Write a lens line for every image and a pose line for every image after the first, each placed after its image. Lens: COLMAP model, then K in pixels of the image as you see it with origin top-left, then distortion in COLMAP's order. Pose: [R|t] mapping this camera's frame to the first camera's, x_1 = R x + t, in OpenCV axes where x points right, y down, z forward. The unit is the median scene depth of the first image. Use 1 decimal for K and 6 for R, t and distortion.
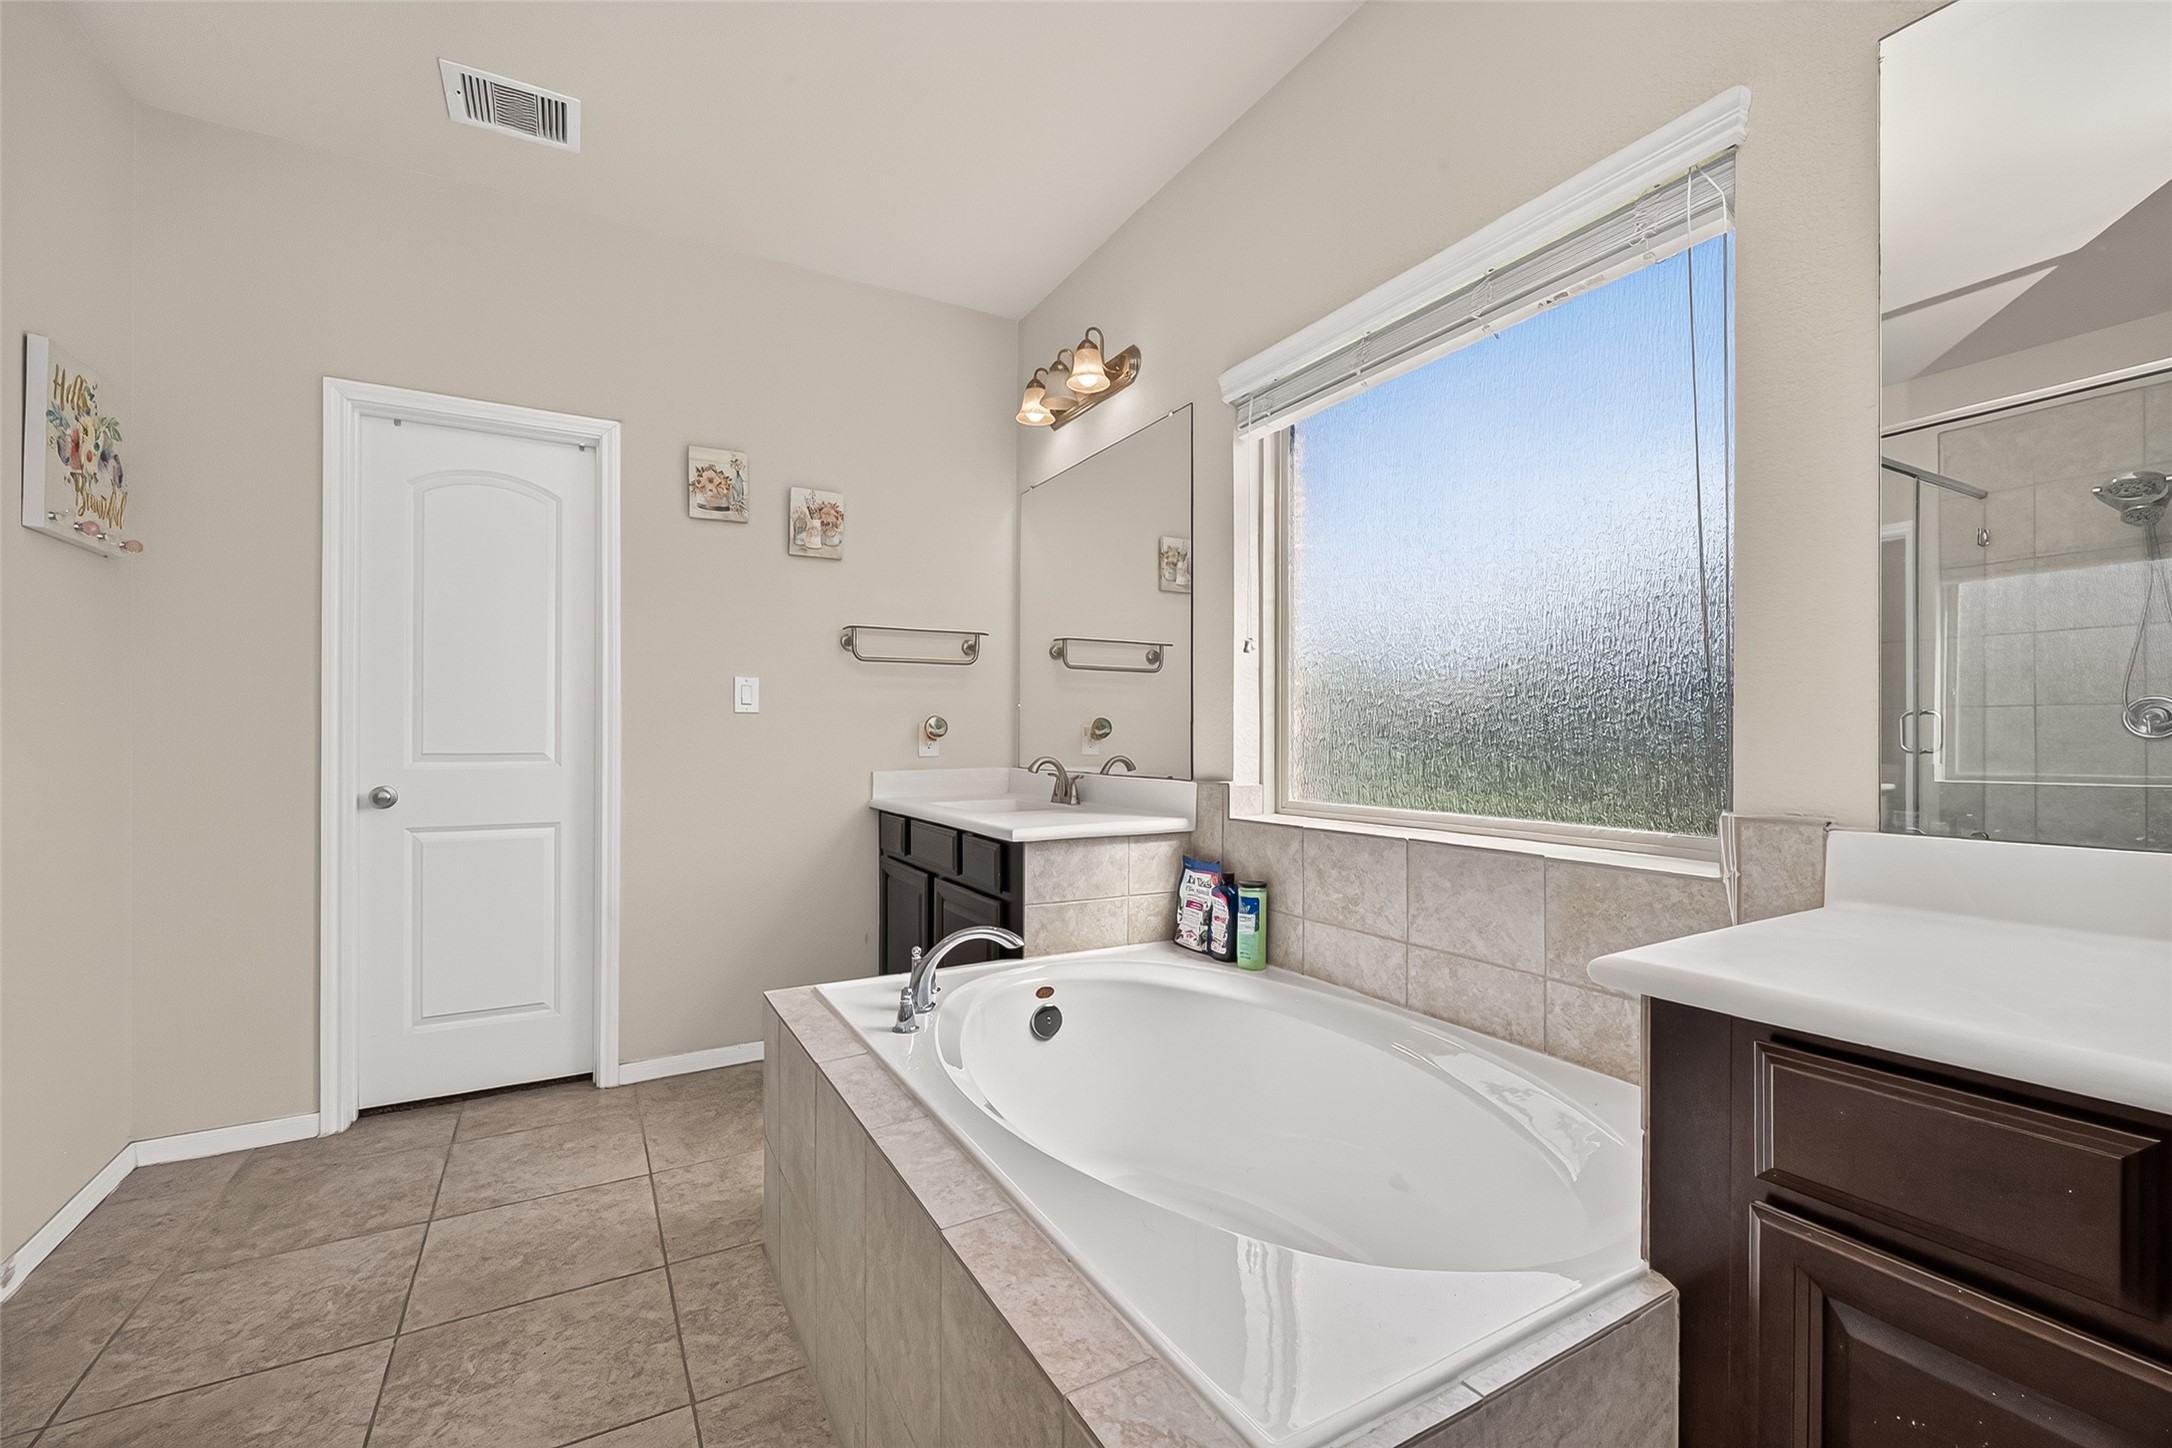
lens RADIAL K [[902.4, 0, 1072.1], [0, 902.4, 730.1], [0, 0, 1]] dist [0.009020, -0.010734]
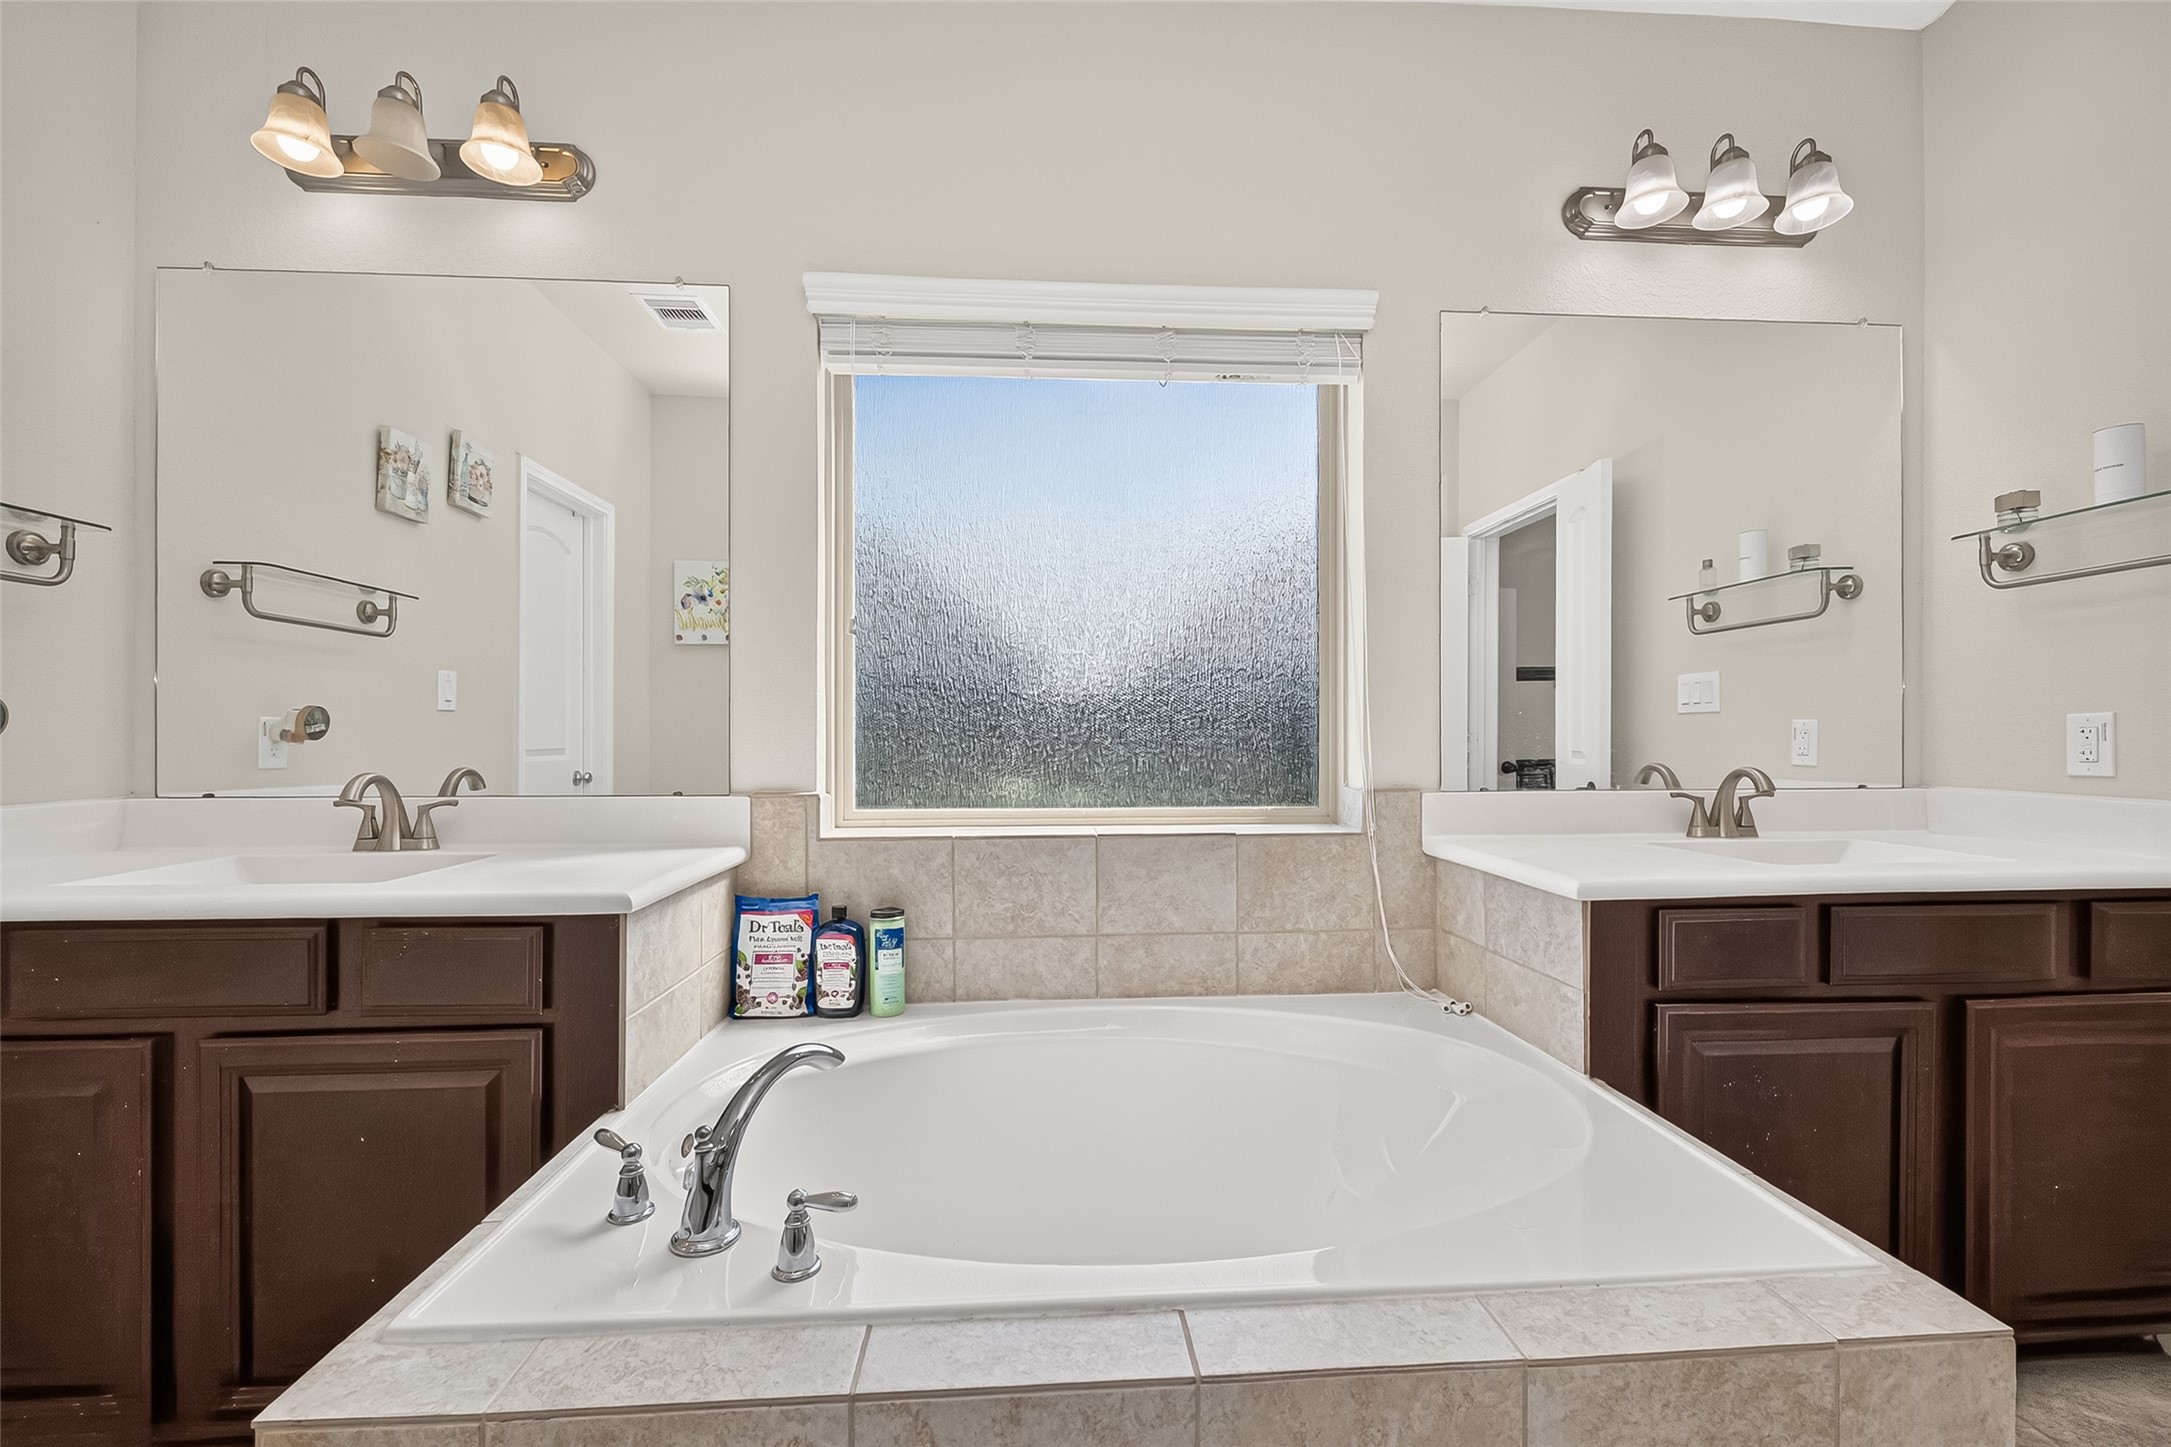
lens RADIAL K [[903.9, 0, 1093.7], [0, 903.9, 743.6], [0, 0, 1]] dist [-0.007253, -0.000294]
pose [[0.424863, -0.008573, 0.905217, -0.473303], [-0.004326, 0.999925, 0.011500, 0.004067], [-0.905247, -0.008802, 0.424794, 0.477179]]
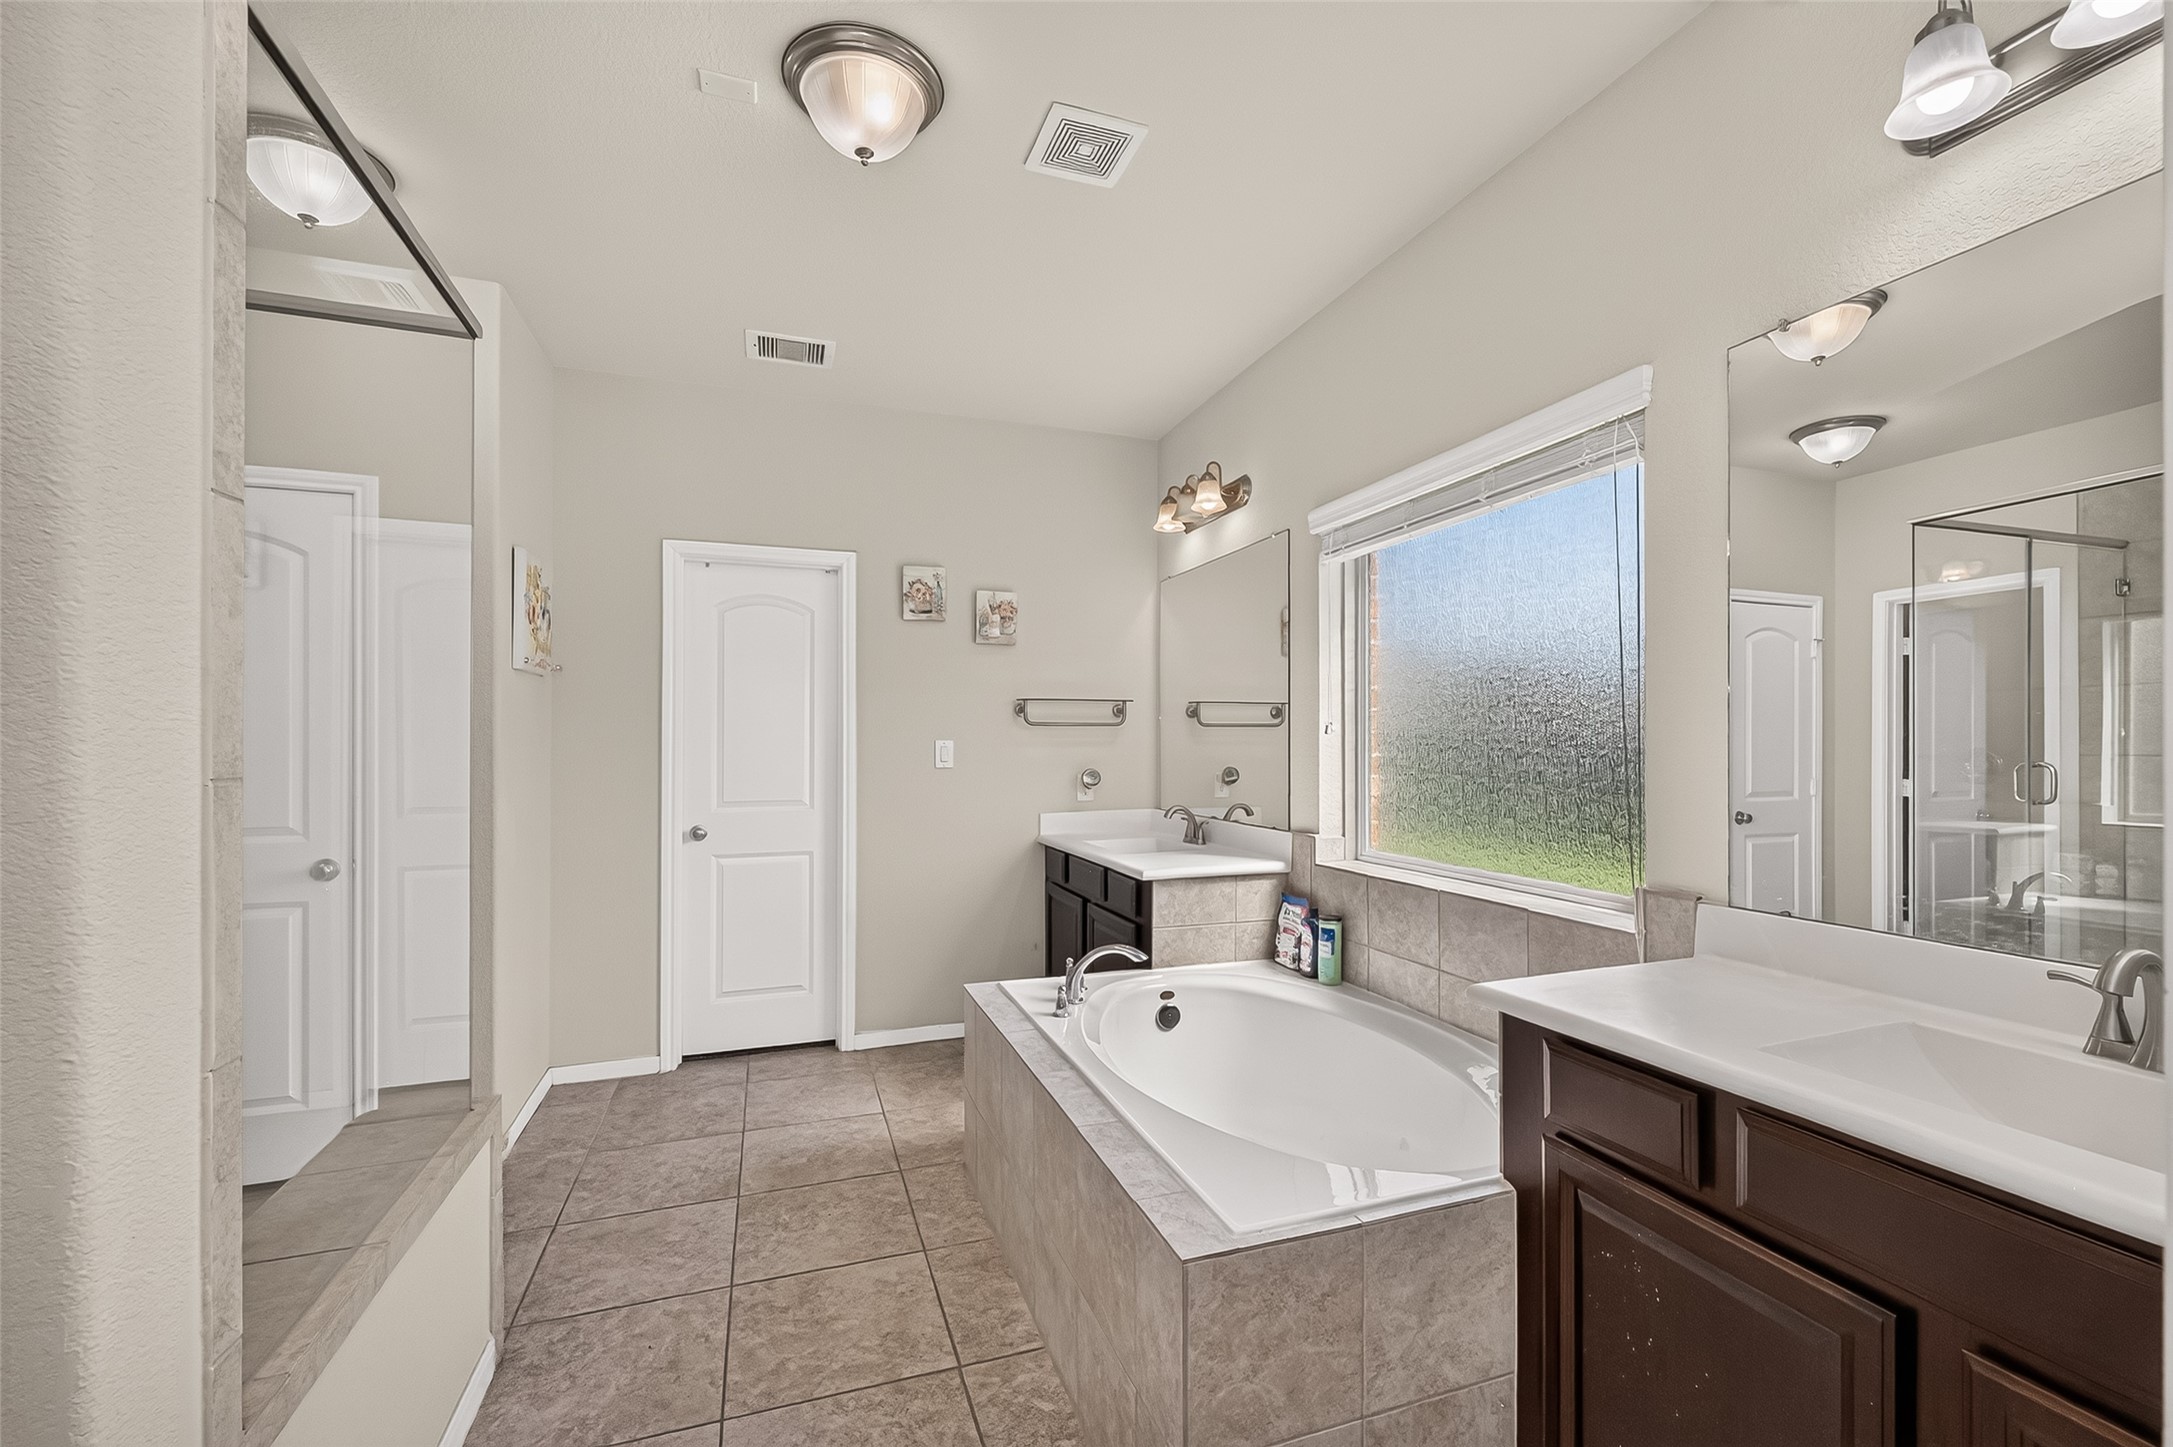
lens RADIAL K [[892.8, 0, 1080.5], [0, 892.8, 735.8], [0, 0, 1]] dist [-0.001171, -0.000301]
pose [[0.984786, -0.002269, -0.173755, 0.071877], [0.001746, 0.999993, -0.003165, -0.083560], [0.173762, 0.002813, 0.984784, -0.304192]]
